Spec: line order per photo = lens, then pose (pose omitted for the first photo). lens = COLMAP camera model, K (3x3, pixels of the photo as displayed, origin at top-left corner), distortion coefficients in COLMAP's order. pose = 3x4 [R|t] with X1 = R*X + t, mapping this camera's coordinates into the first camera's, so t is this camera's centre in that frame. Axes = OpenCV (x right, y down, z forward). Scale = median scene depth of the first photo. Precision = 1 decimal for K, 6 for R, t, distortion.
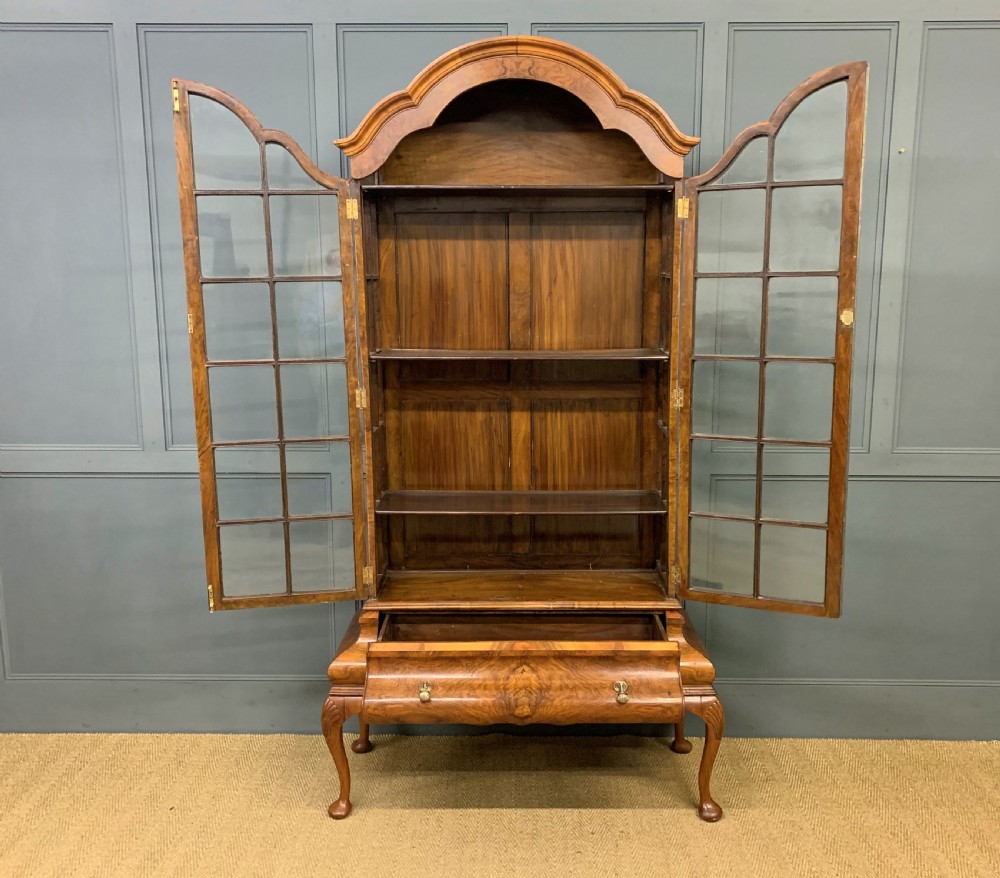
lens RADIAL K [[930.6, 0, 515.0], [0, 930.6, 433.6], [0, 0, 1]] dist [0.141277, -0.377970]
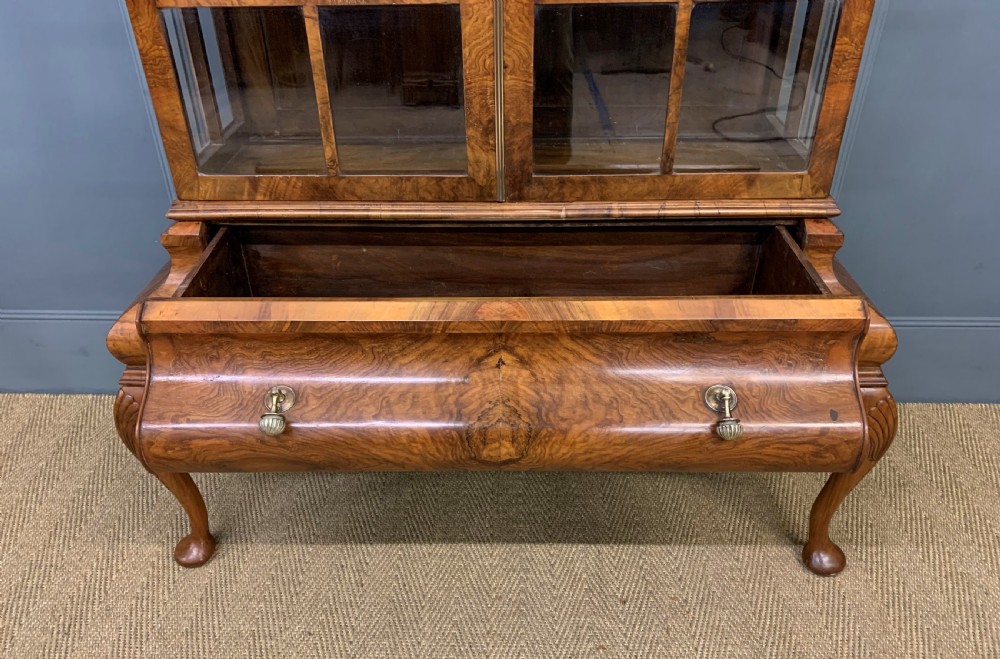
lens RADIAL K [[756.8, 0, 498.7], [0, 756.8, 368.4], [0, 0, 1]] dist [0.068860, -0.073927]
pose [[0.999923, 0.001020, -0.012339, 0.011582], [0.004088, 0.913497, 0.406825, 0.101419], [0.011686, -0.406844, 0.913423, 0.622460]]
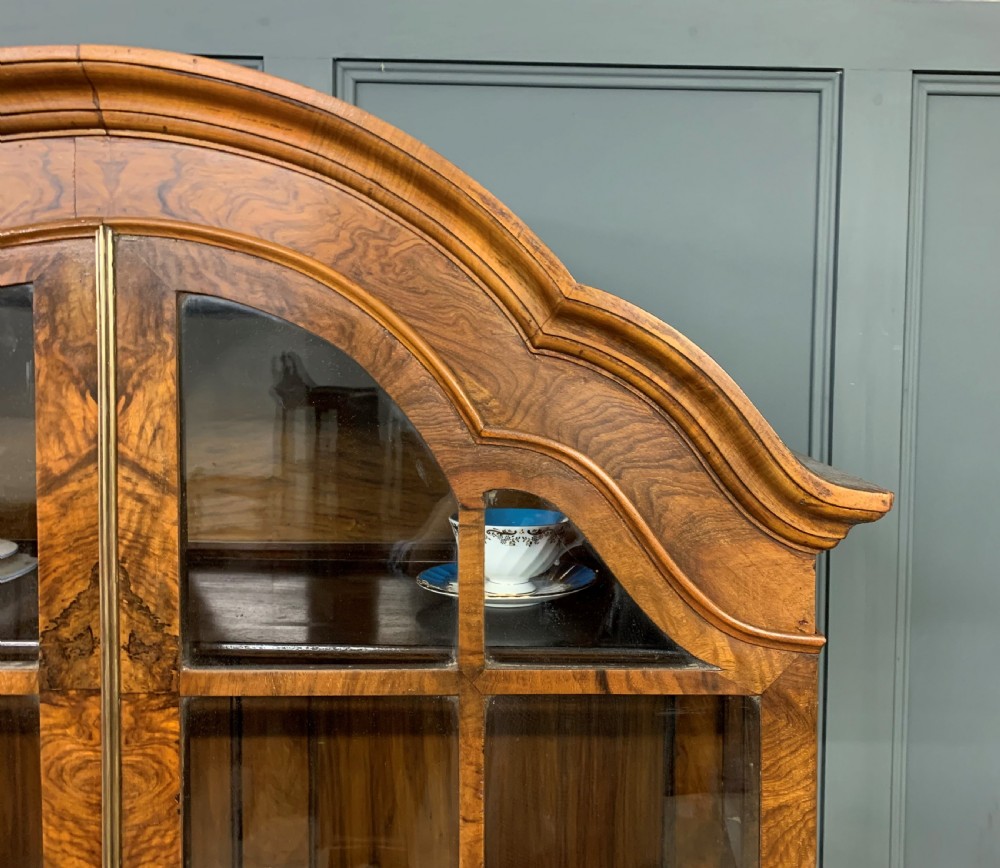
lens RADIAL K [[904.4, 0, 605.7], [0, 904.4, 397.4], [0, 0, 1]] dist [0.038167, -0.036731]
pose [[0.999403, 0.014683, 0.031285, 0.111044], [-0.010233, 0.990388, -0.137937, -0.283420], [-0.033010, 0.137535, 0.989947, 0.722432]]
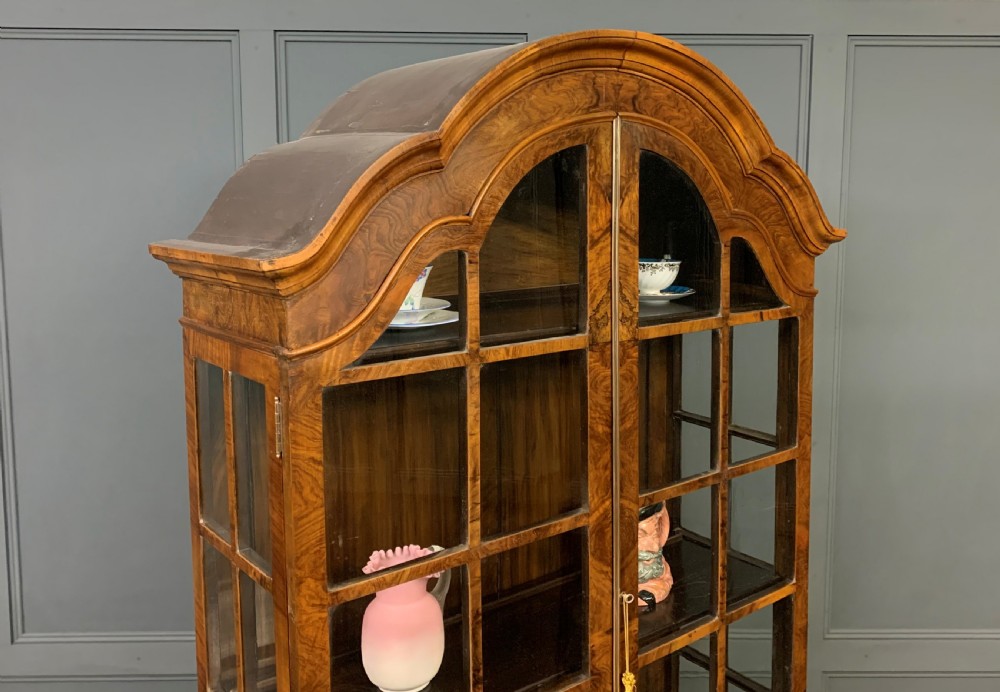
lens RADIAL K [[864.6, 0, 501.3], [0, 864.6, 284.4], [0, 0, 1]] dist [0.097587, -0.005610]
pose [[0.788412, -0.063045, 0.611908, -0.298677], [0.107456, 0.993555, -0.036086, -0.262039], [-0.605689, 0.094204, 0.790105, 0.643667]]
